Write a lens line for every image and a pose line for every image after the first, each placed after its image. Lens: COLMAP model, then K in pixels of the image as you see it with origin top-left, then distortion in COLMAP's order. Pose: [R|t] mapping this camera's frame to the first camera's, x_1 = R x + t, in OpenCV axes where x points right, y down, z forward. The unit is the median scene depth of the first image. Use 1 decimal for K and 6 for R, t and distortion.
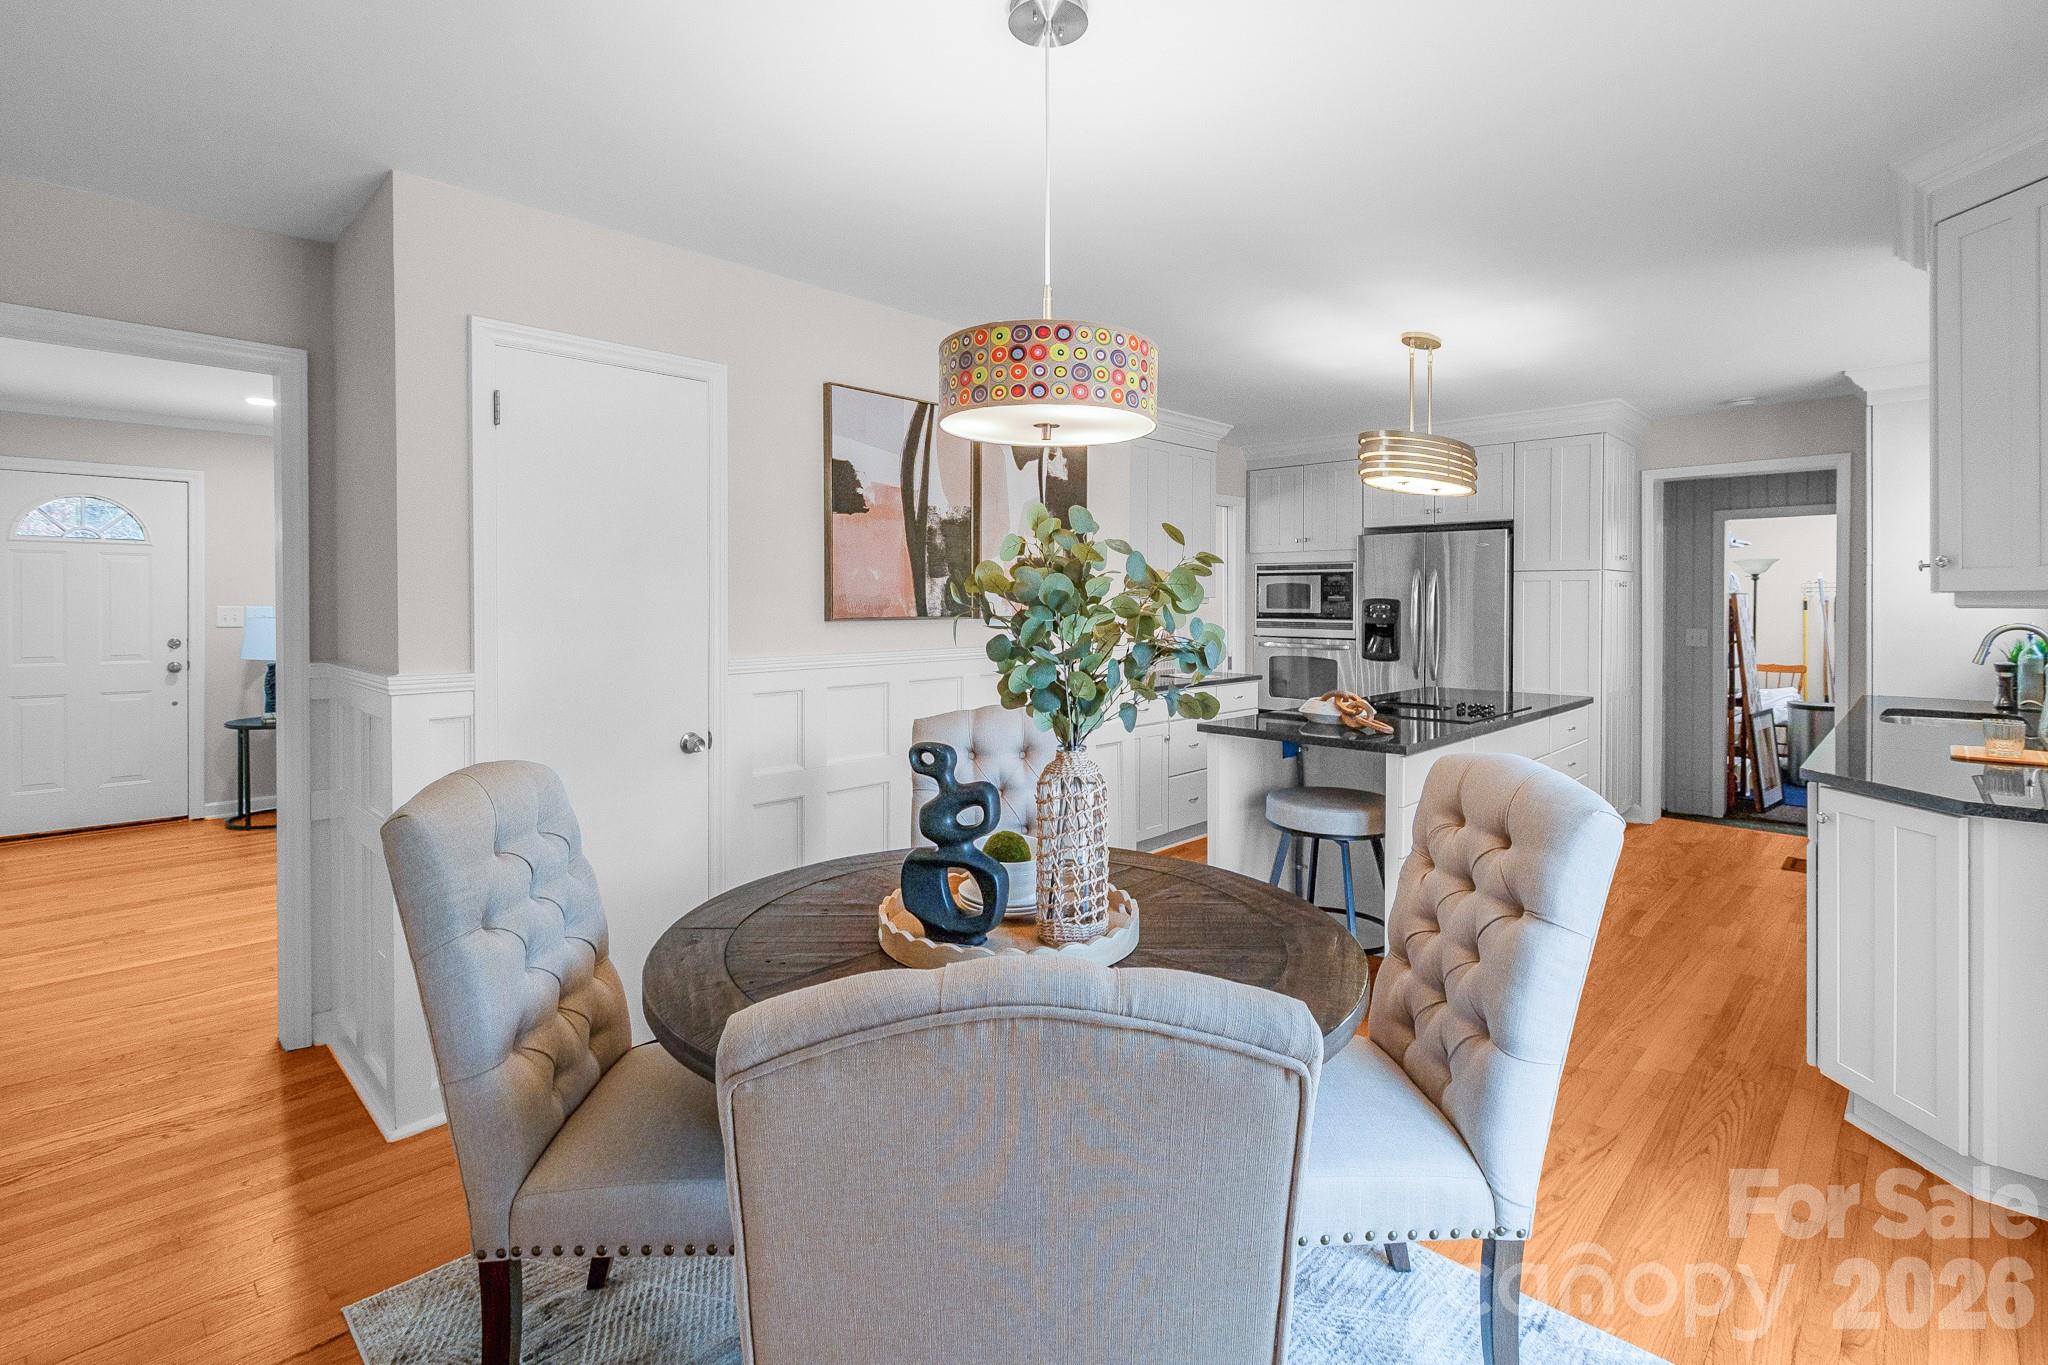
lens RADIAL K [[936.9, 0, 1047.0], [0, 936.9, 610.3], [0, 0, 1]] dist [0.001685, -0.000889]
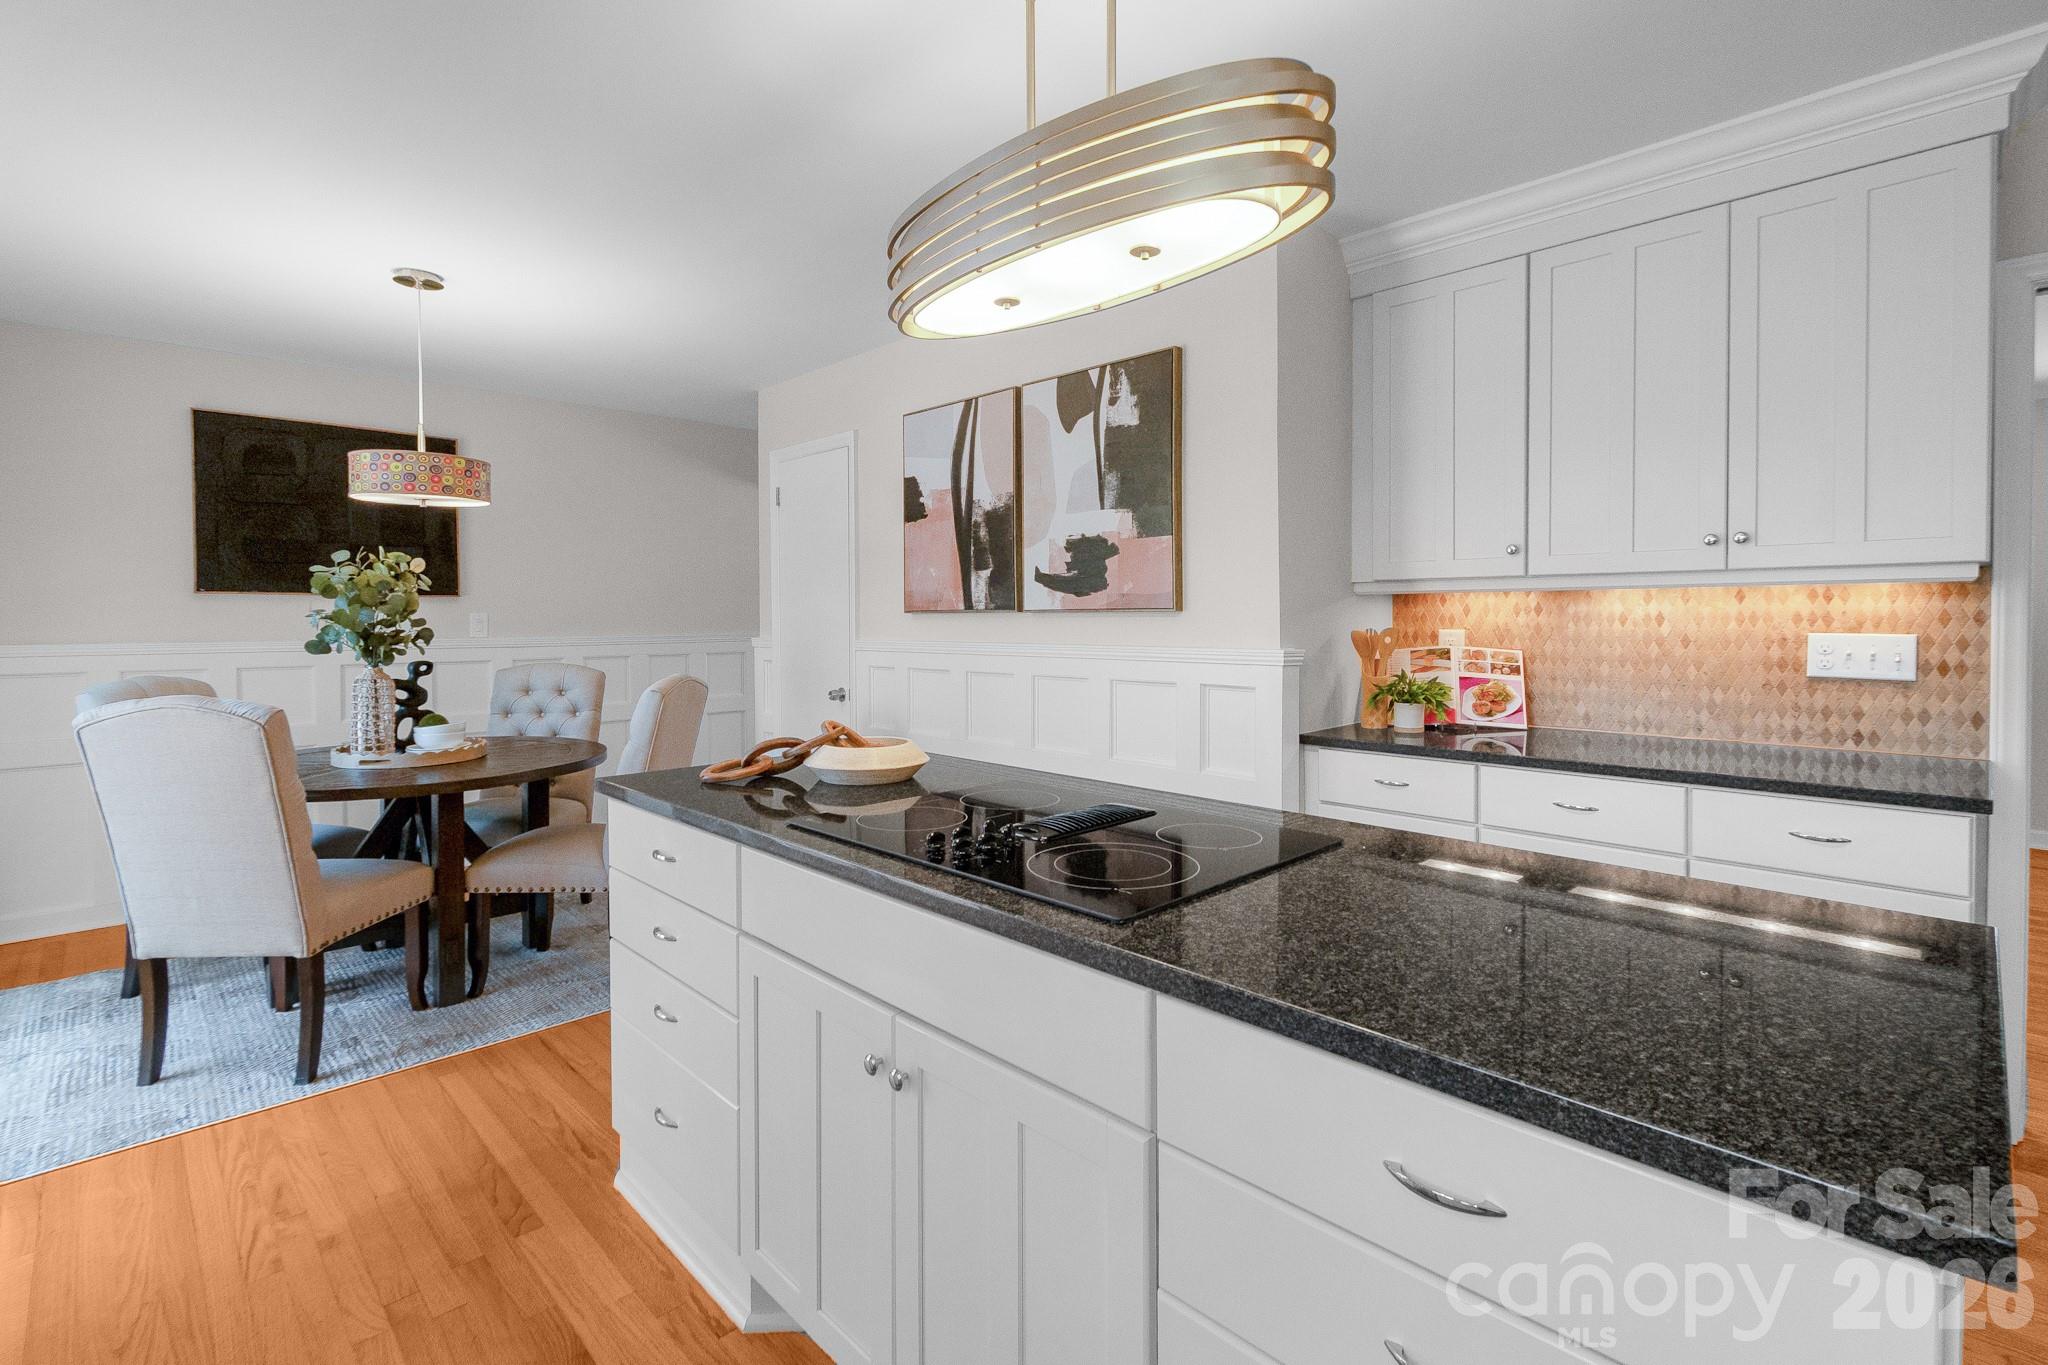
lens RADIAL K [[936.9, 0, 1031.9], [0, 936.9, 629.3], [0, 0, 1]] dist [0.001685, -0.000889]
pose [[-0.032403, 0.012859, -0.999392, 0.884946], [-0.002373, 0.999913, 0.012943, 0.014757], [0.999472, 0.002791, -0.032370, 1.096330]]
